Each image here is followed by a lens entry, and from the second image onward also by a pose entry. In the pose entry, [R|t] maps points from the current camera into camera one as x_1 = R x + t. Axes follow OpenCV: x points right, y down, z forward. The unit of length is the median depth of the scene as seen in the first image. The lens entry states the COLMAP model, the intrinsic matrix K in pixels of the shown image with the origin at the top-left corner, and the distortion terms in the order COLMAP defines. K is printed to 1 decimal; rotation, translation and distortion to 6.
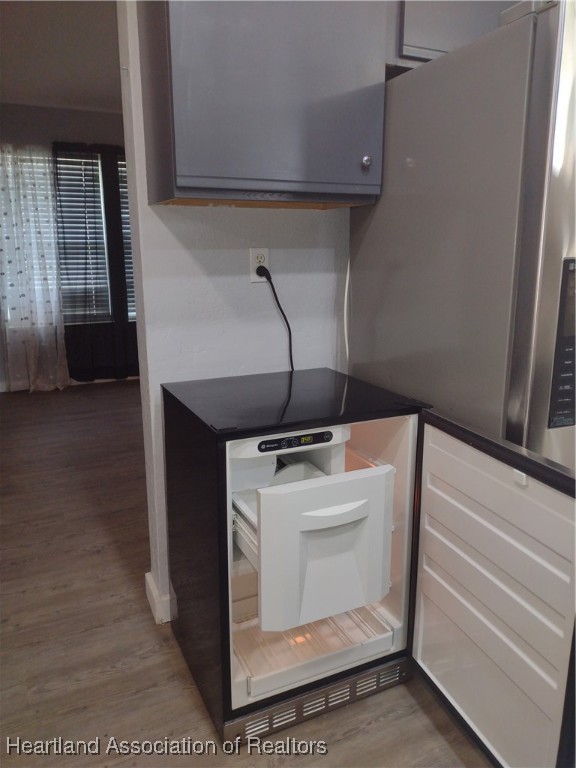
lens RADIAL K [[566.5, 0, 288.0], [0, 566.5, 384.0], [0, 0, 1]] dist [0.069254, -0.104280]
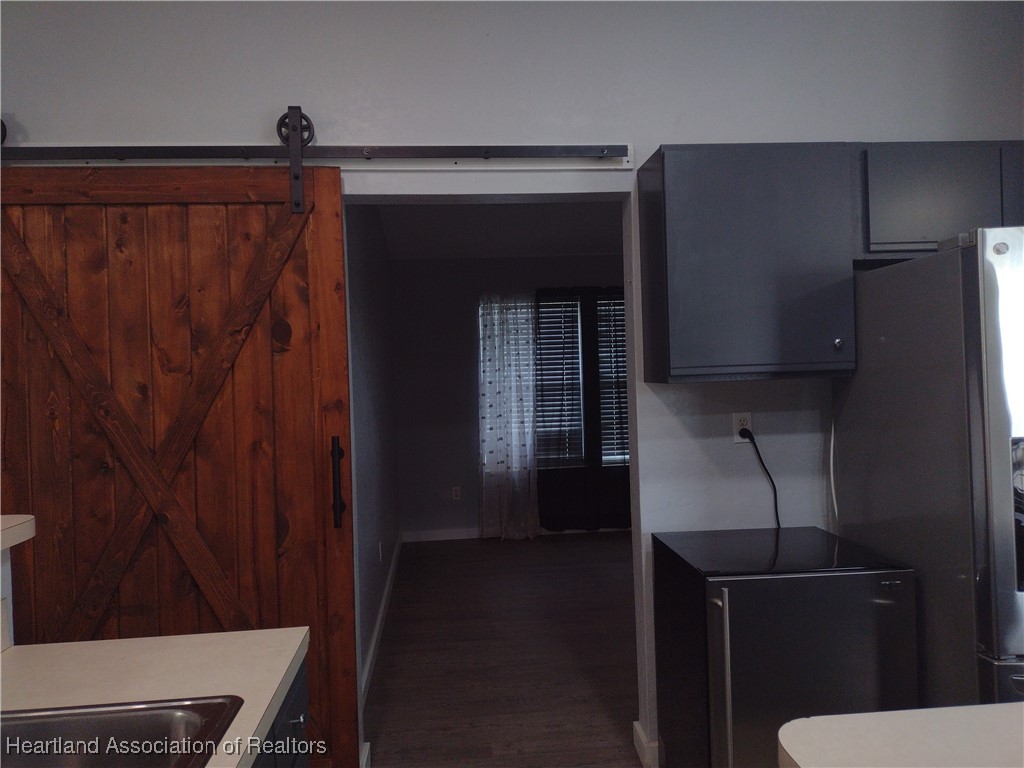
lens RADIAL K [[755.3, 0, 512.0], [0, 755.3, 384.0], [0, 0, 1]] dist [0.069254, -0.104280]
pose [[0.932814, -0.024940, -0.359495, 0.024452], [-0.049266, 0.979409, -0.195782, 0.006225], [0.356976, 0.200339, 0.912377, -0.195082]]
